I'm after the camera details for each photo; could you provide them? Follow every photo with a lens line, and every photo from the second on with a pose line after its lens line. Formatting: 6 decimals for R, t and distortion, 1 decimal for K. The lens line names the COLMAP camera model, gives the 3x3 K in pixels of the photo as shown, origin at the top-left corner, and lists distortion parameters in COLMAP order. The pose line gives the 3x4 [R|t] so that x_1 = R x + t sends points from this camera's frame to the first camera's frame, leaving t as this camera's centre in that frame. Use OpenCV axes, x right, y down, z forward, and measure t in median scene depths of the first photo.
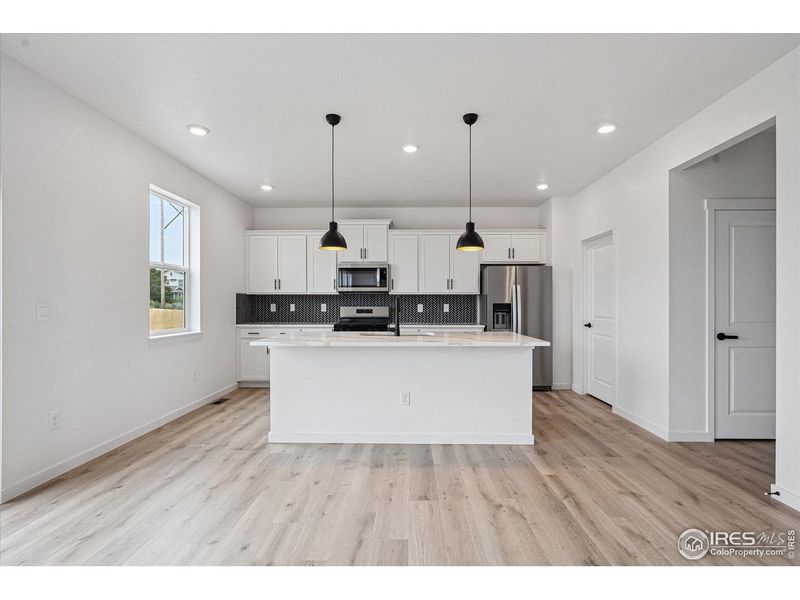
lens RADIAL K [[381.5, 0, 402.3], [0, 381.5, 310.9], [0, 0, 1]] dist [-0.000604, 0.000041]
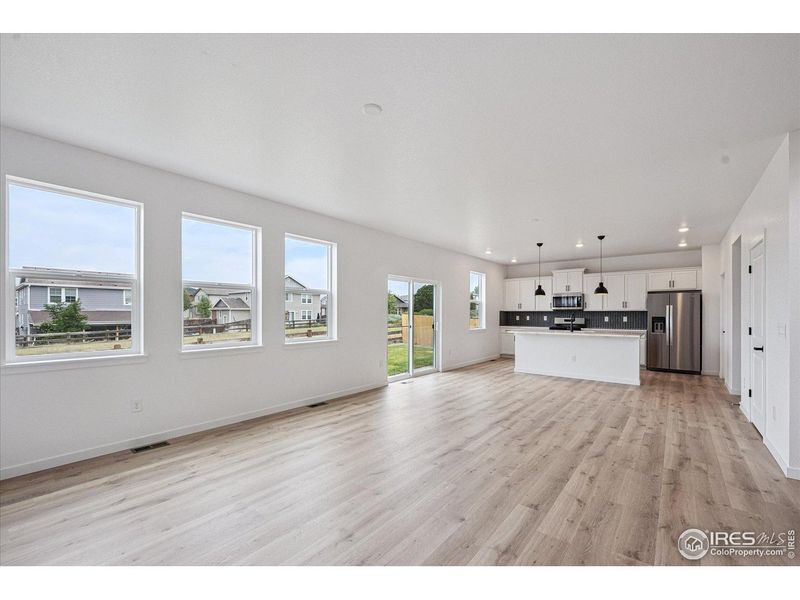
lens RADIAL K [[338.8, 0, 406.7], [0, 338.8, 315.5], [0, 0, 1]] dist [-0.001418, -0.000103]
pose [[0.795469, 0.004492, -0.605978, 0.276201], [-0.011093, 0.999913, -0.007149, -0.002652], [0.605893, 0.012409, 0.795450, -0.764312]]
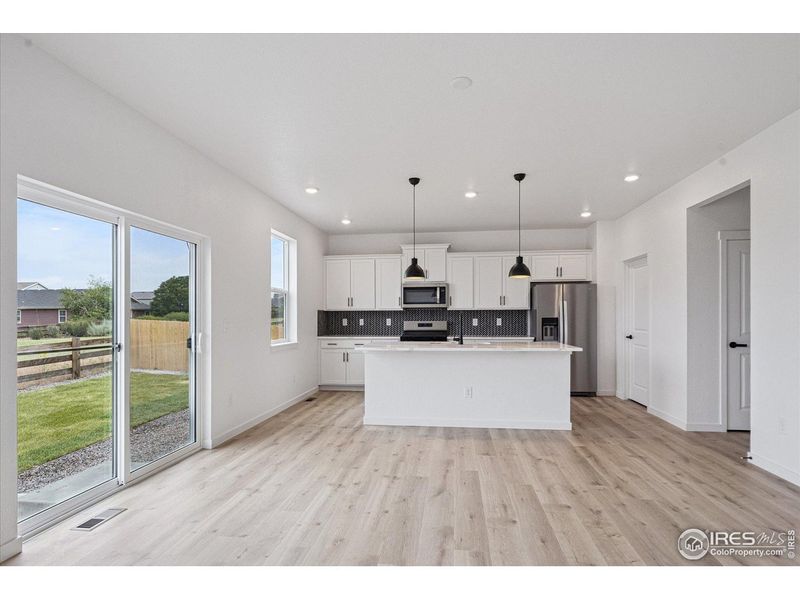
lens RADIAL K [[422.8, 0, 402.7], [0, 422.8, 326.7], [0, 0, 1]] dist [-0.000478, 0.000111]
pose [[0.994691, -0.002518, -0.102879, -0.040369], [0.002923, 0.999989, 0.003792, 0.001072], [0.102868, -0.004072, 0.994687, -0.273062]]
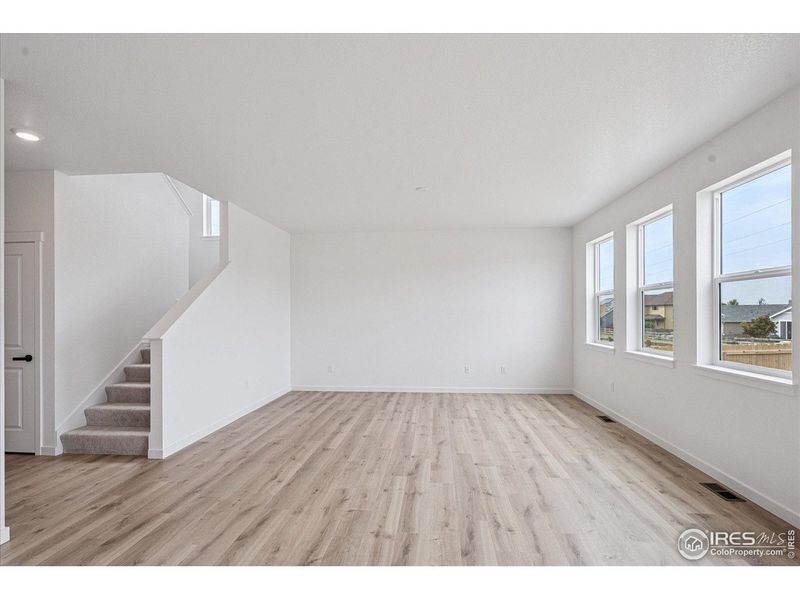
lens RADIAL K [[381.5, 0, 402.3], [0, 381.5, 310.9], [0, 0, 1]] dist [-0.000604, 0.000041]
pose [[-0.997543, 0.004388, 0.069925, -0.040371], [0.005050, 0.999944, 0.009294, -0.029161], [-0.069880, 0.009624, -0.997509, 0.349142]]
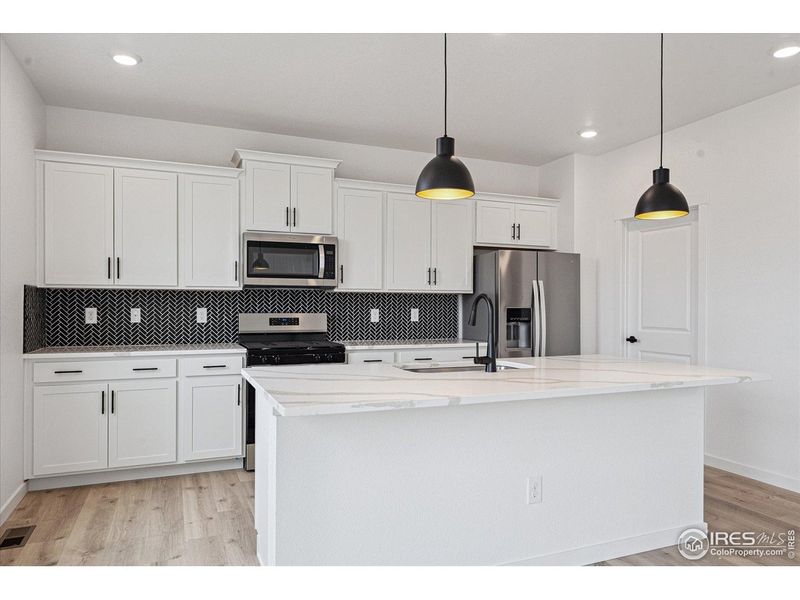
lens RADIAL K [[538.0, 0, 397.5], [0, 538.0, 310.9], [0, 0, 1]] dist [0.000868, 0.000053]
pose [[0.917555, -0.001081, 0.397608, -0.284876], [0.004271, 0.999965, -0.007138, -0.008888], [-0.397586, 0.008248, 0.917528, 0.241592]]
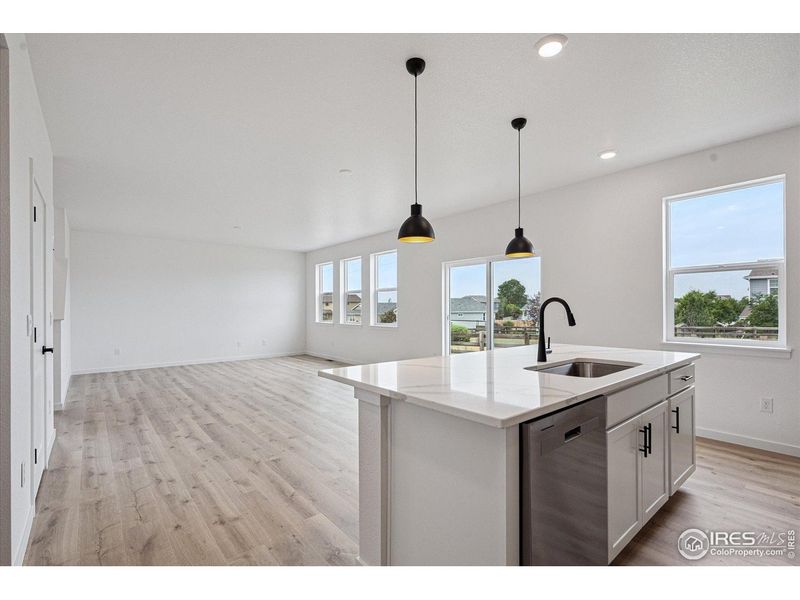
lens RADIAL K [[375.0, 0, 402.5], [0, 375.0, 307.2], [0, 0, 1]] dist [0.000296, -0.000026]
pose [[-0.751922, 0.000917, -0.659252, 0.394730], [-0.007436, 0.999924, 0.009873, -0.020792], [0.659210, 0.012326, -0.751858, 0.881853]]
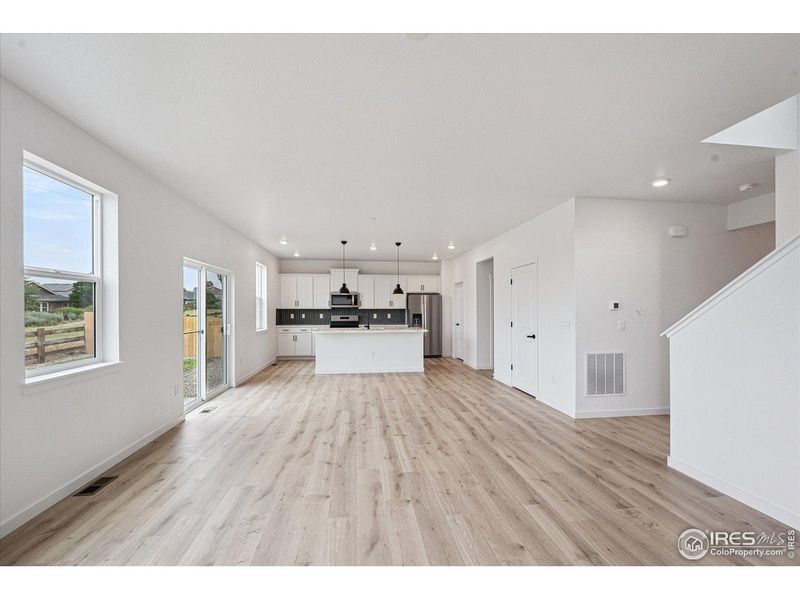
lens RADIAL K [[345.7, 0, 401.8], [0, 345.7, 312.3], [0, 0, 1]] dist [-0.001345, -0.000040]
pose [[0.988491, -0.002759, 0.151257, -0.087120], [0.003942, 0.999964, -0.007523, -0.013591], [-0.151231, 0.008033, 0.988466, -0.750506]]
